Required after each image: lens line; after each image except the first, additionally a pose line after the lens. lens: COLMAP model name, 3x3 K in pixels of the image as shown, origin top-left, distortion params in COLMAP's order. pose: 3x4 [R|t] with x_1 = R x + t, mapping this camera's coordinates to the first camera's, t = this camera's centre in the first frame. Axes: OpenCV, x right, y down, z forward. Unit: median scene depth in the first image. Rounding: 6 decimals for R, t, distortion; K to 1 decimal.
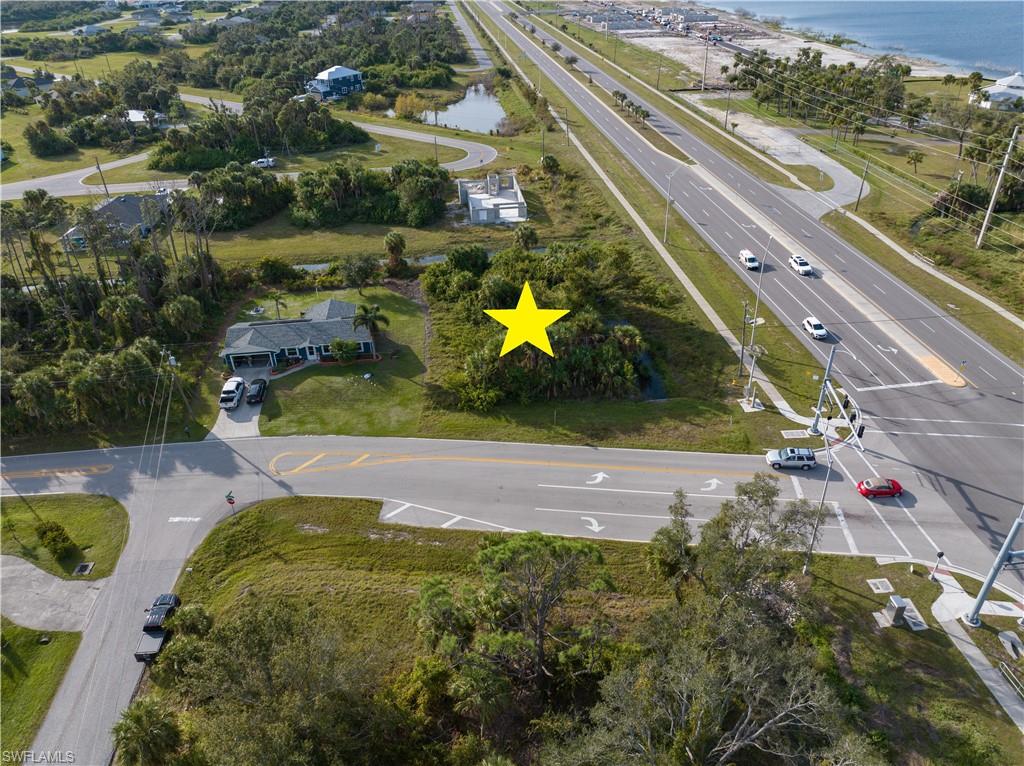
lens RADIAL K [[747.6, 0, 514.2], [0, 747.6, 385.3], [0, 0, 1]] dist [-0.040073, -0.002606]
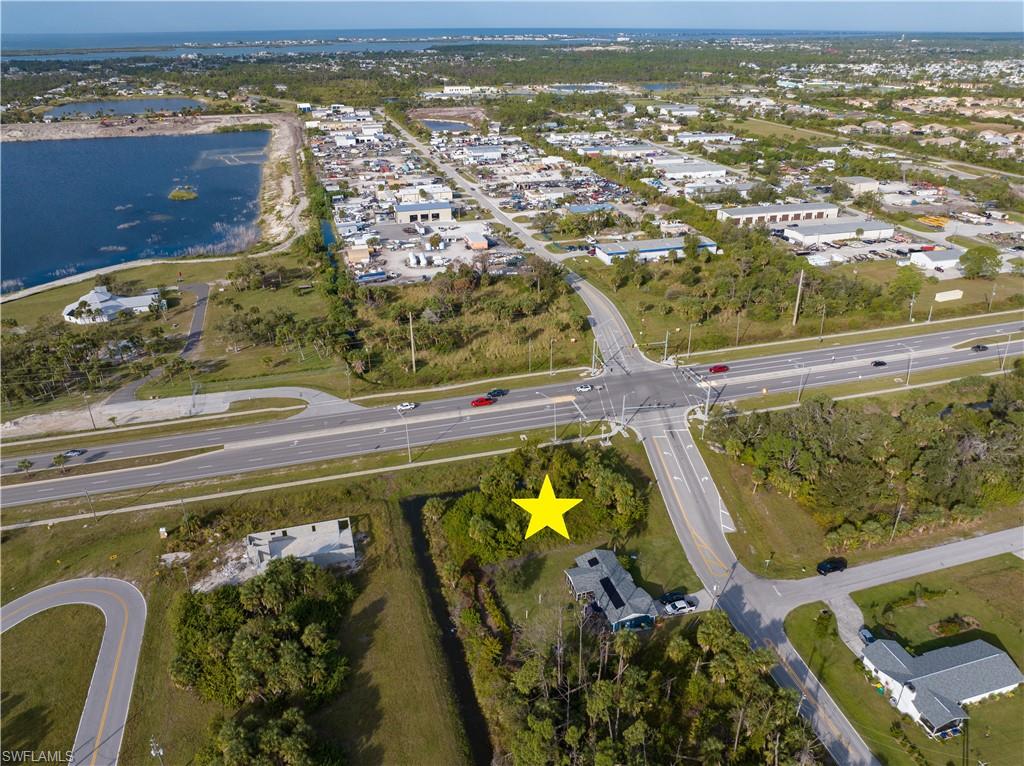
lens RADIAL K [[747.6, 0, 511.1], [0, 747.6, 383.2], [0, 0, 1]] dist [-0.040073, -0.002606]
pose [[-0.194003, -0.414855, 0.888964, -1.540923], [0.505038, 0.734631, 0.453049, -1.256282], [-0.841011, 0.536854, 0.066997, 0.959811]]
